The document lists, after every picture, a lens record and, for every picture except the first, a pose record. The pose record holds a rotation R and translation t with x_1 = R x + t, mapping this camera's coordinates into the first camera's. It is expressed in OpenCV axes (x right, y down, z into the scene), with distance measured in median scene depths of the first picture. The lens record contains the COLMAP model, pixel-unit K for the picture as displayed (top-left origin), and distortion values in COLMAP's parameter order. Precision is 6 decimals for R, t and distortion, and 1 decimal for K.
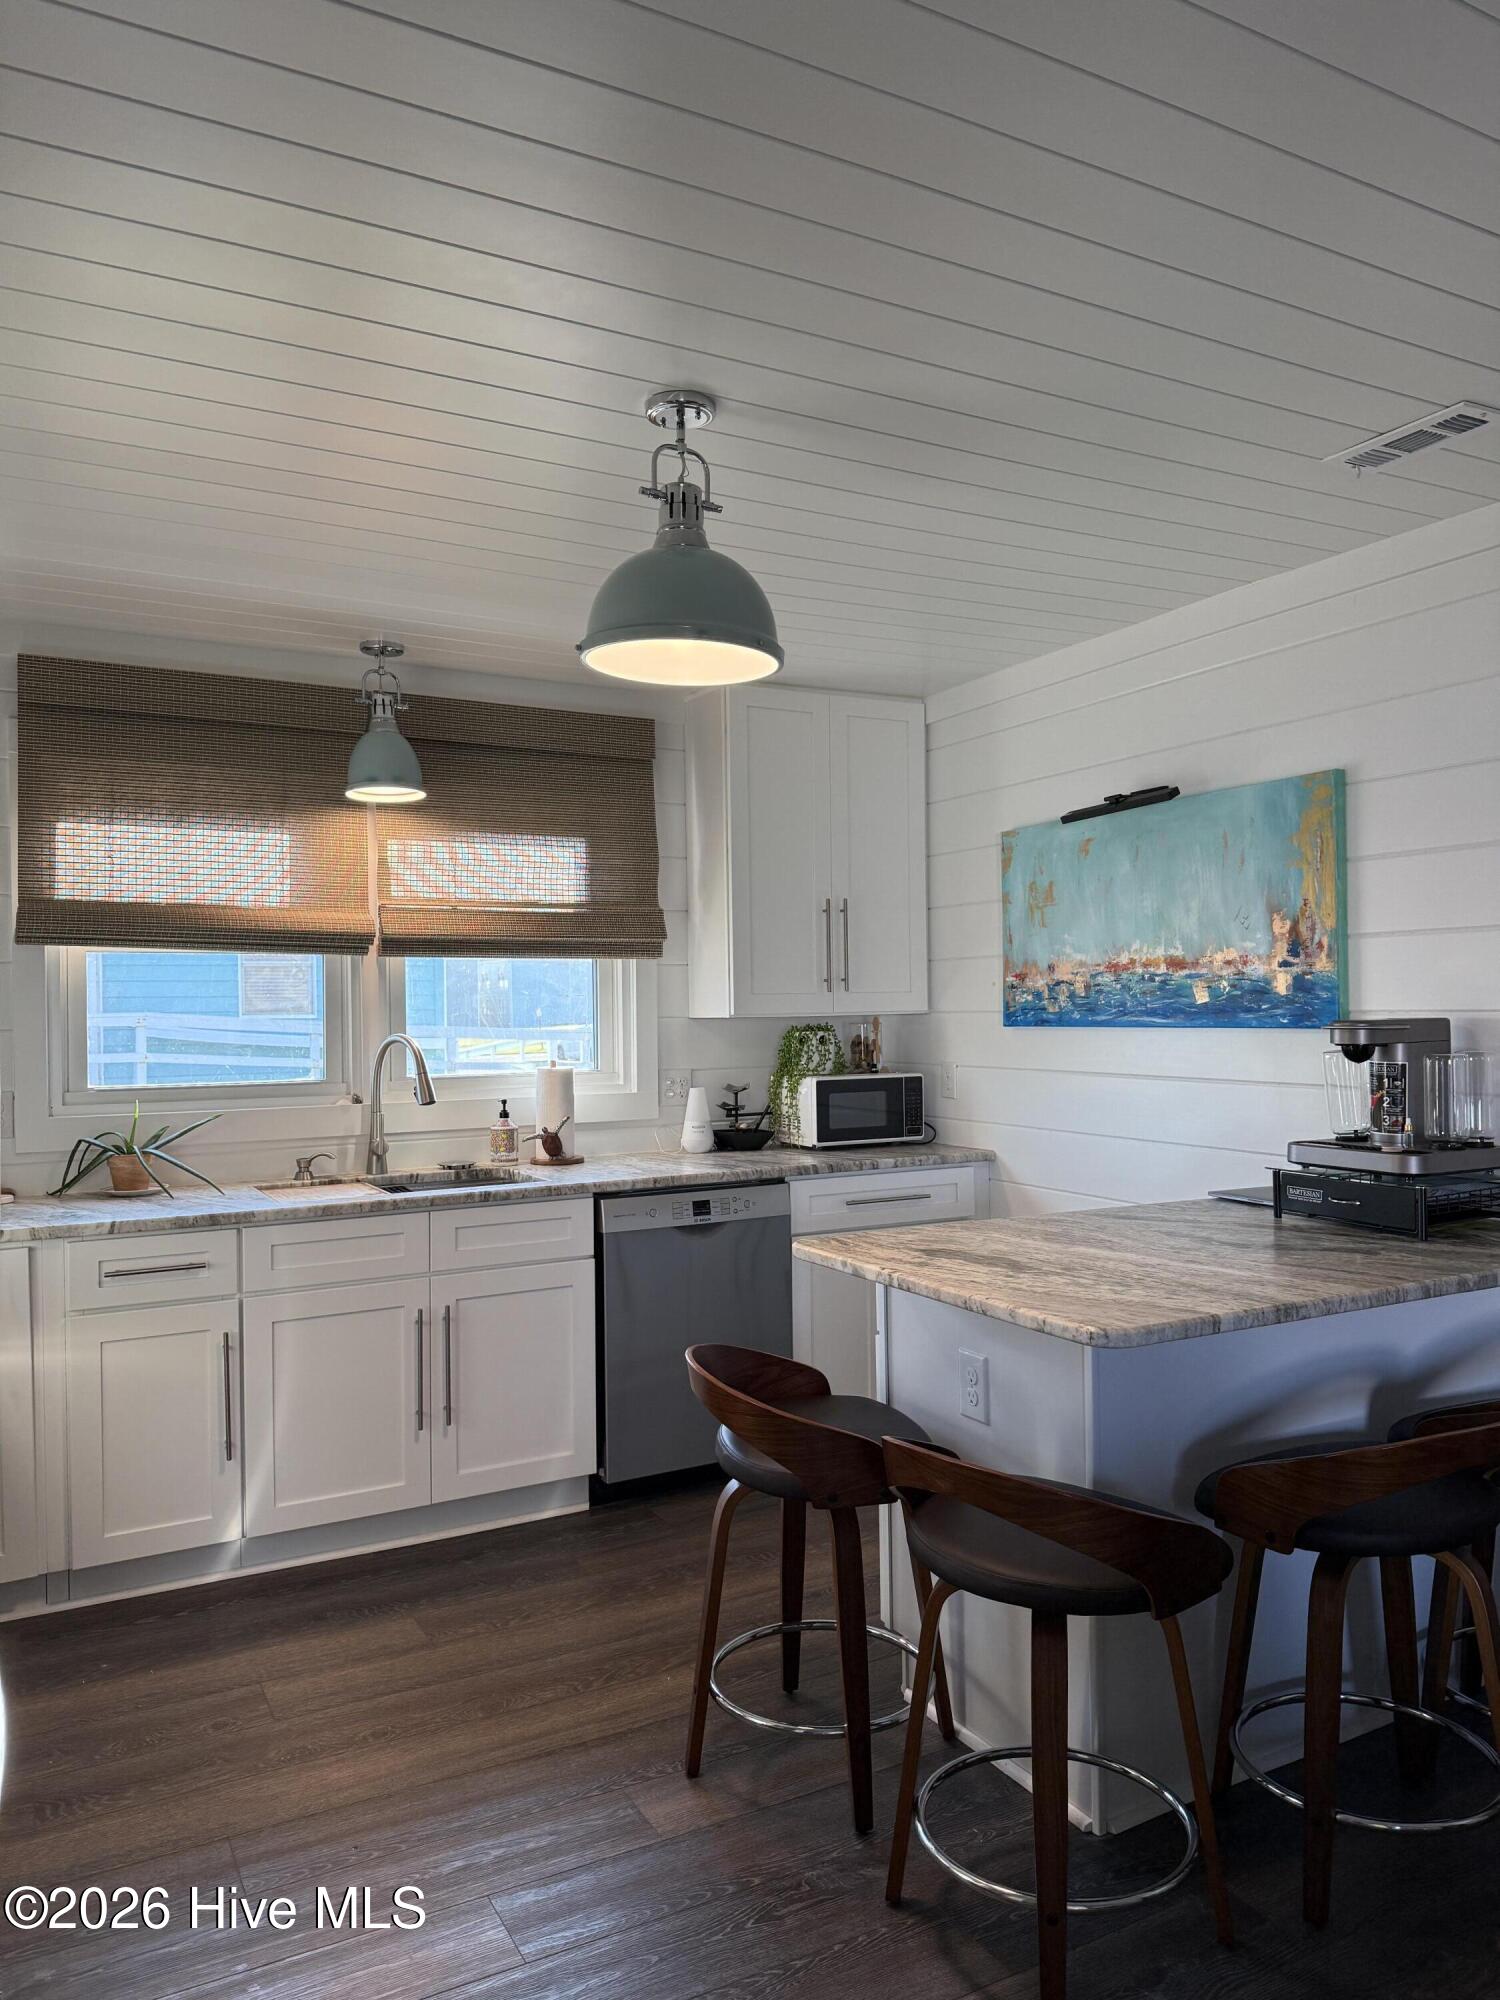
lens RADIAL K [[1411.7, 0, 750.0], [0, 1411.7, 1000.0], [0, 0, 1]] dist [0.109196, -0.002529]
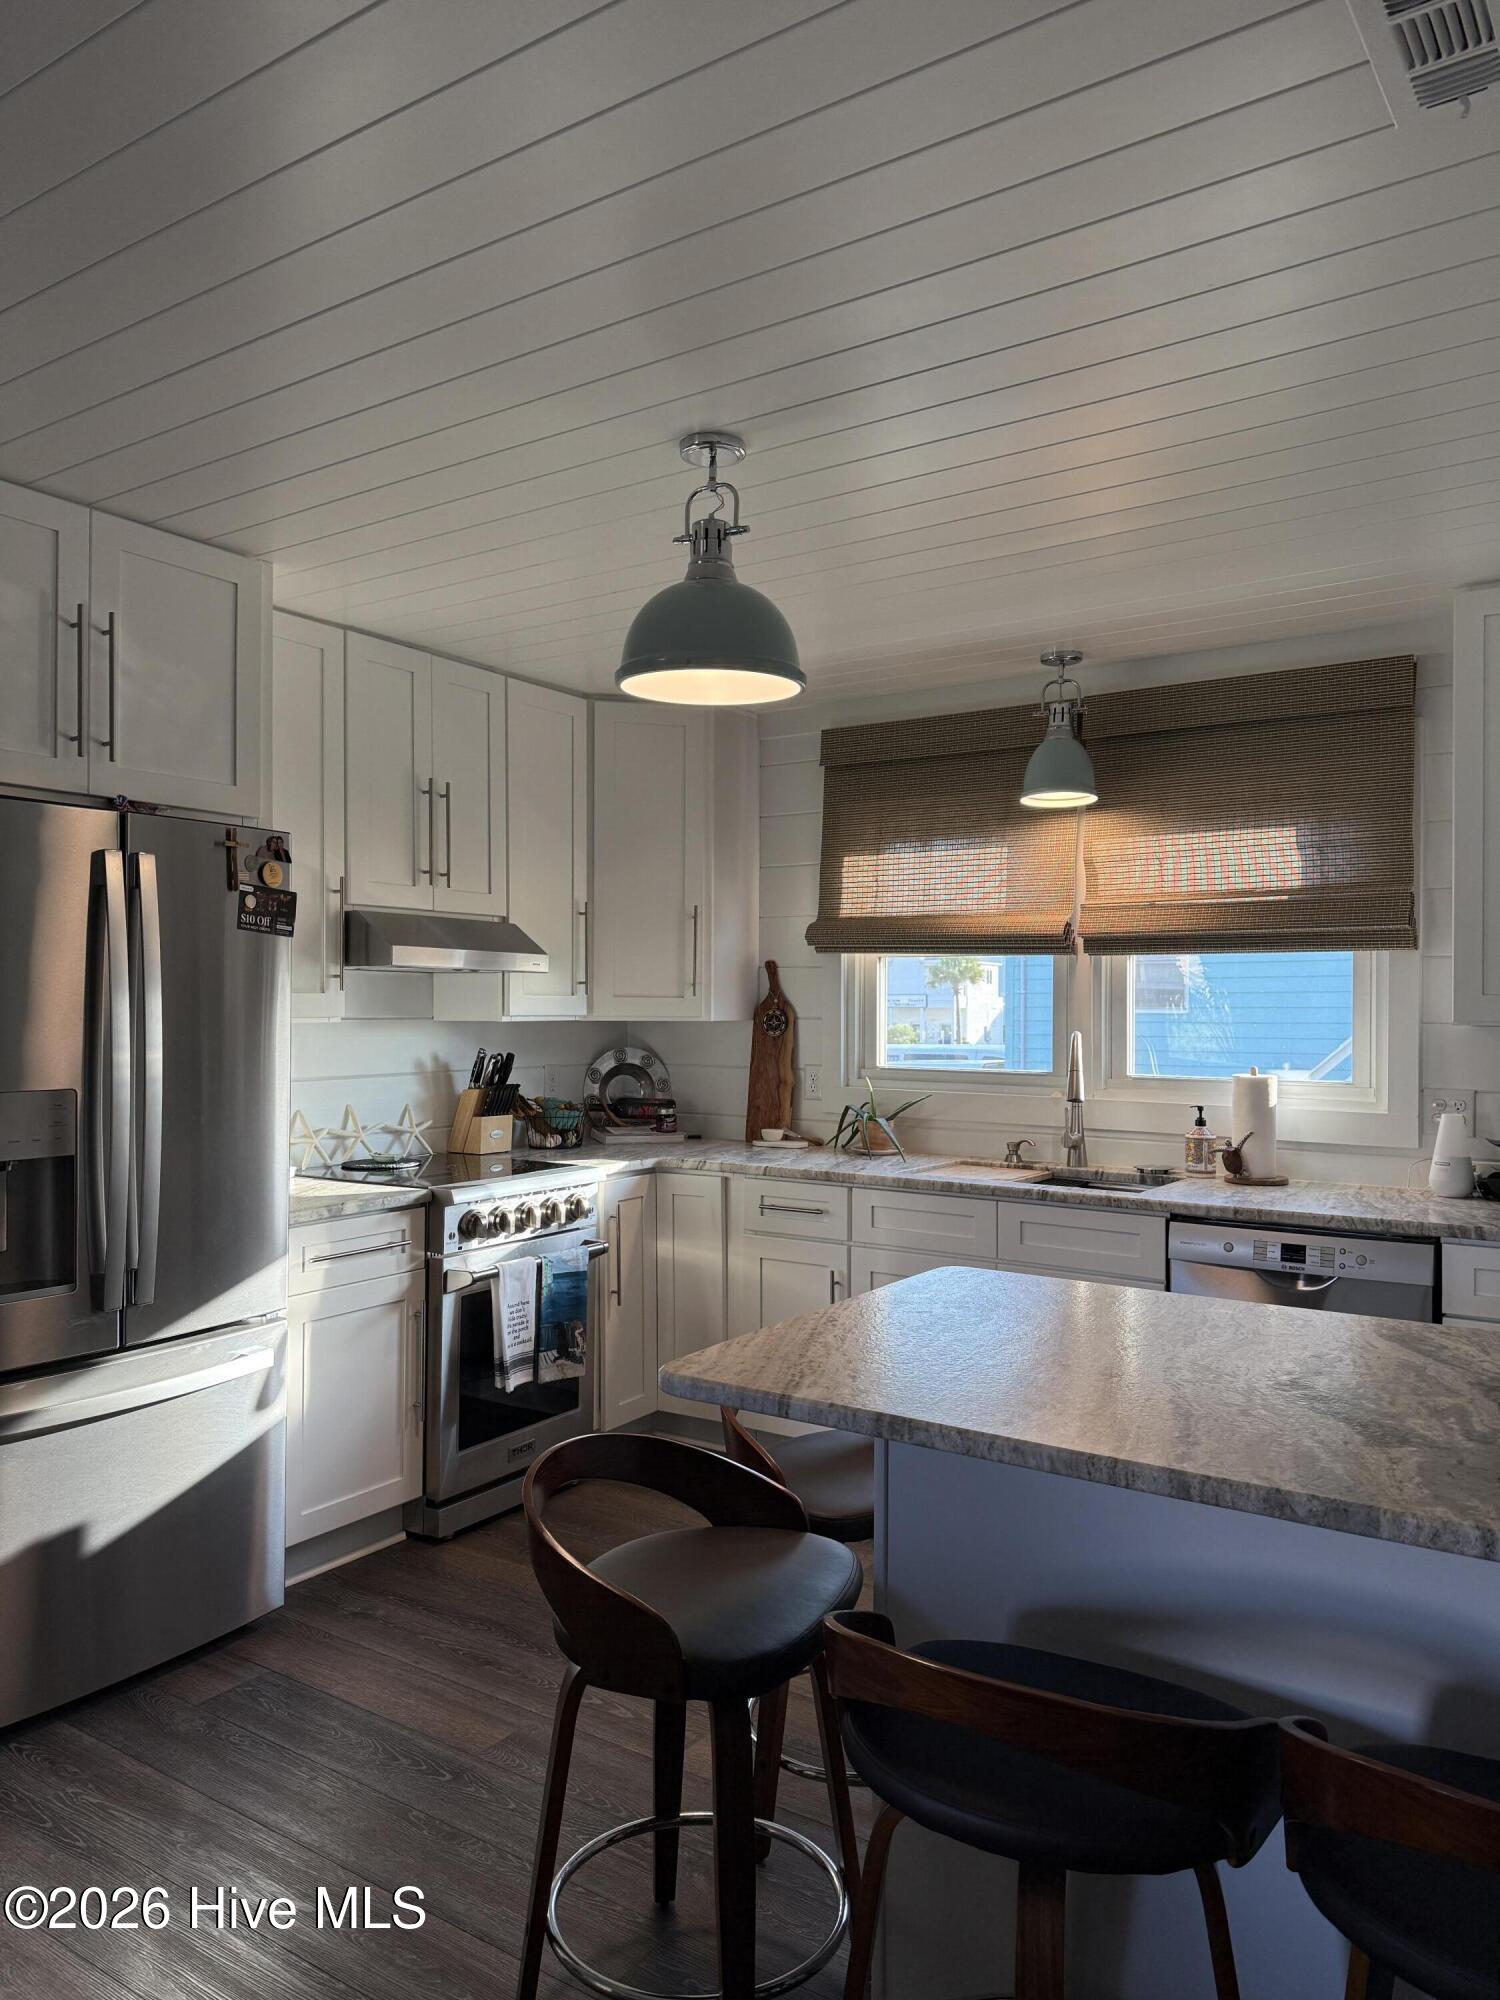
lens RADIAL K [[1411.7, 0, 750.0], [0, 1411.7, 1000.0], [0, 0, 1]] dist [0.109196, -0.002529]
pose [[0.455777, 0.011836, -0.890015, 0.561758], [-0.005589, 0.999930, 0.010435, -0.008204], [0.890076, 0.000218, 0.455811, 0.329956]]
